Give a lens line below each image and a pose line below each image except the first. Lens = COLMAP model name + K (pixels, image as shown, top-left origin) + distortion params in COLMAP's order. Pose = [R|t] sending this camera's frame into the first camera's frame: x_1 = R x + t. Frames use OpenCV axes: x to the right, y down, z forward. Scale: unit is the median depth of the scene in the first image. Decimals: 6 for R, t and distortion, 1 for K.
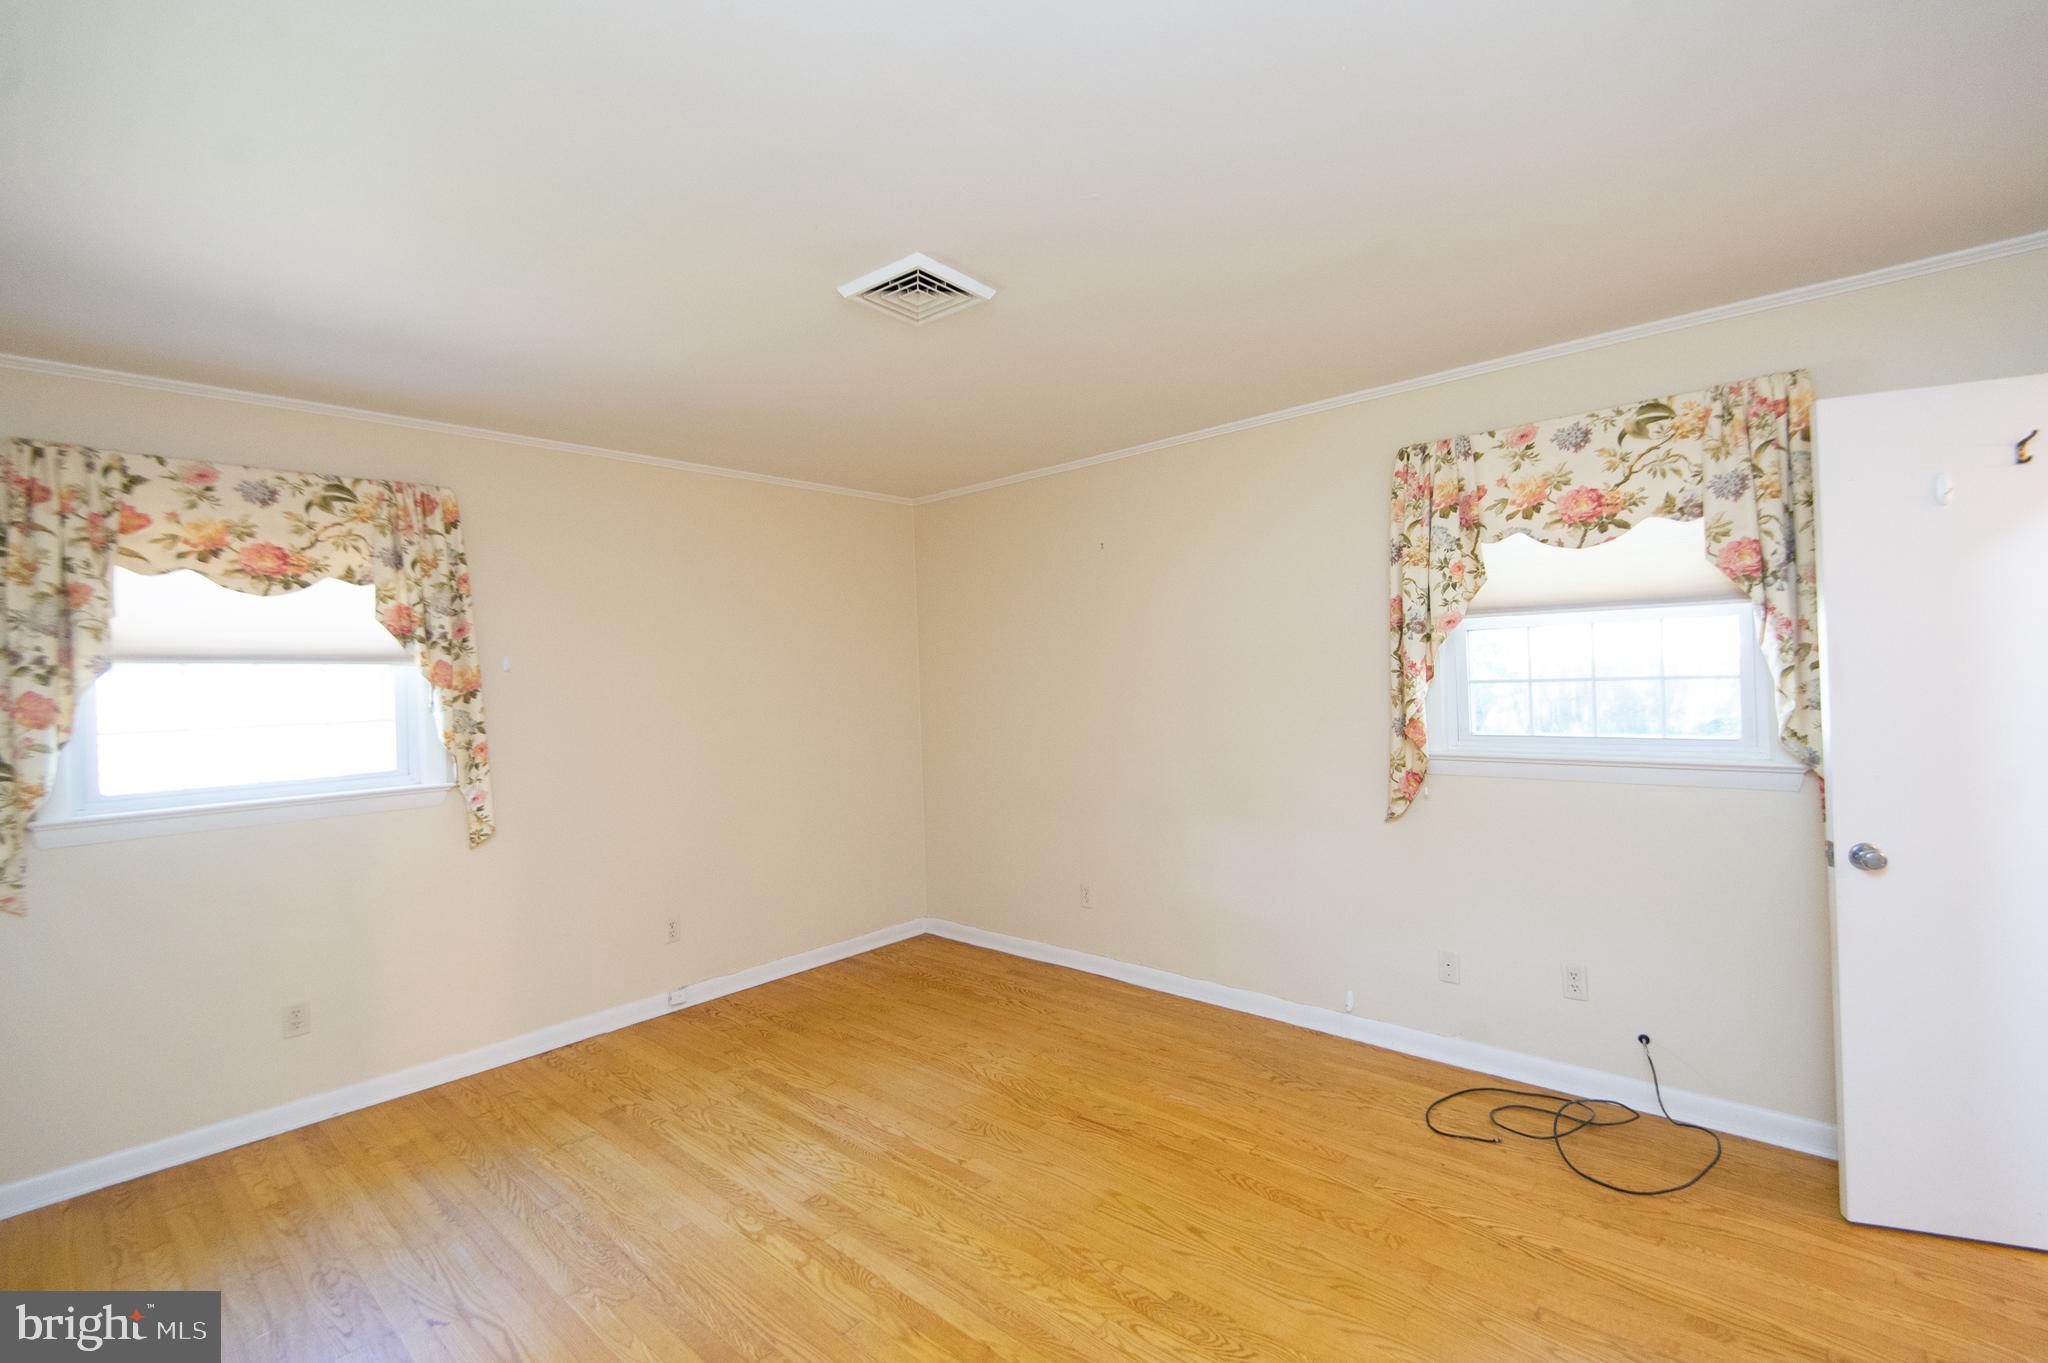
lens RADIAL K [[918.5, 0, 1019.2], [0, 918.5, 679.9], [0, 0, 1]] dist [0.030949, -0.000520]
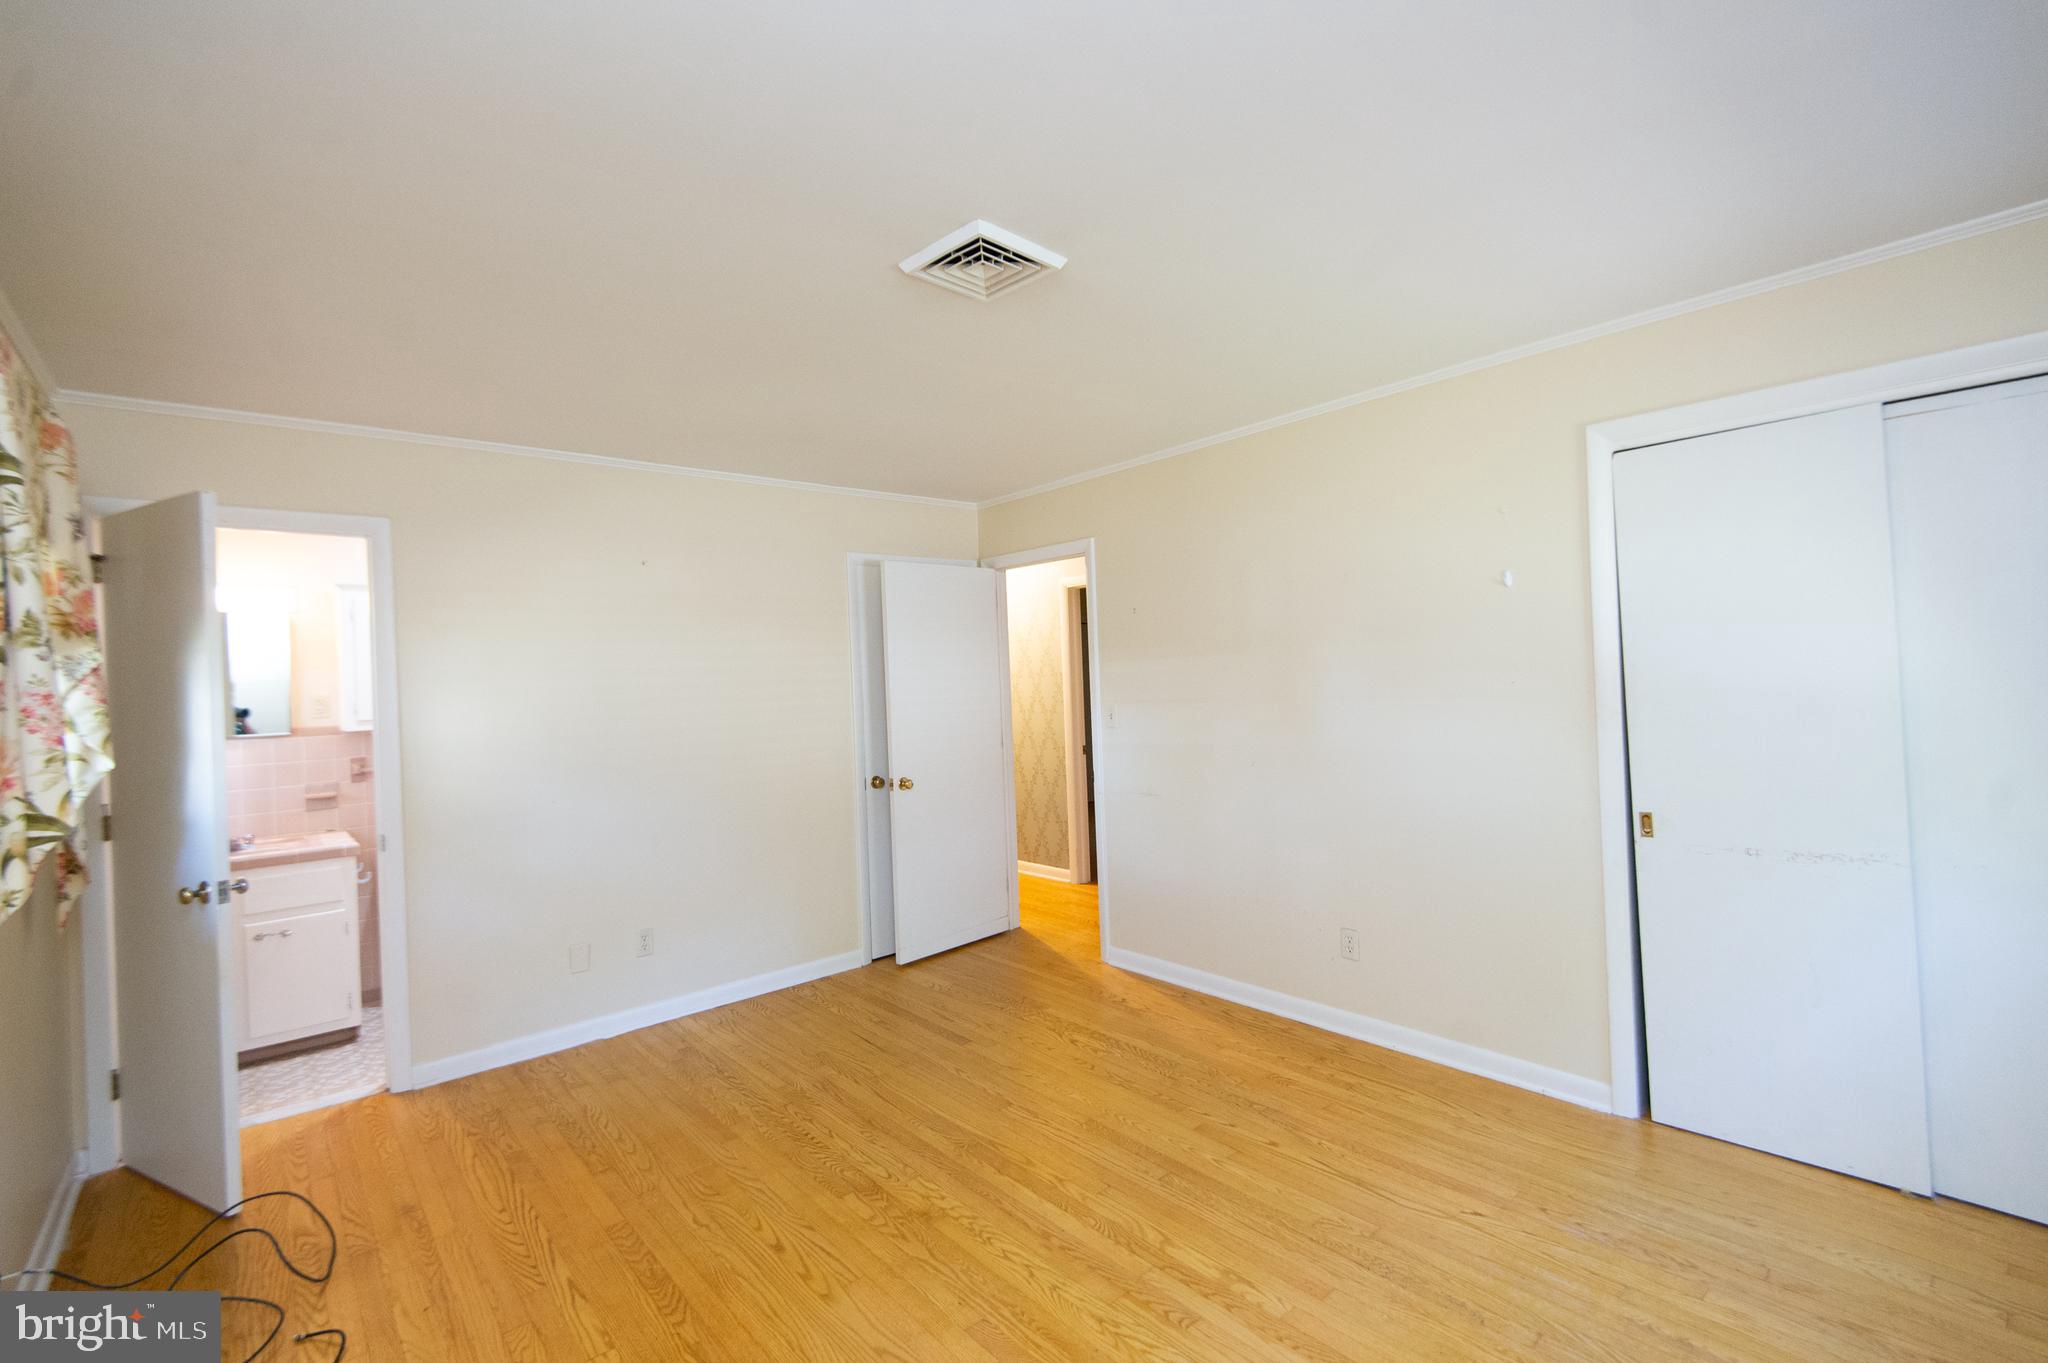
lens RADIAL K [[918.5, 0, 1019.2], [0, 918.5, 679.9], [0, 0, 1]] dist [0.030949, -0.000520]
pose [[-0.990055, 0.071655, 0.121067, -0.240941], [0.071359, 0.997428, -0.006777, 0.006535], [-0.121241, 0.001930, -0.992621, 2.026238]]
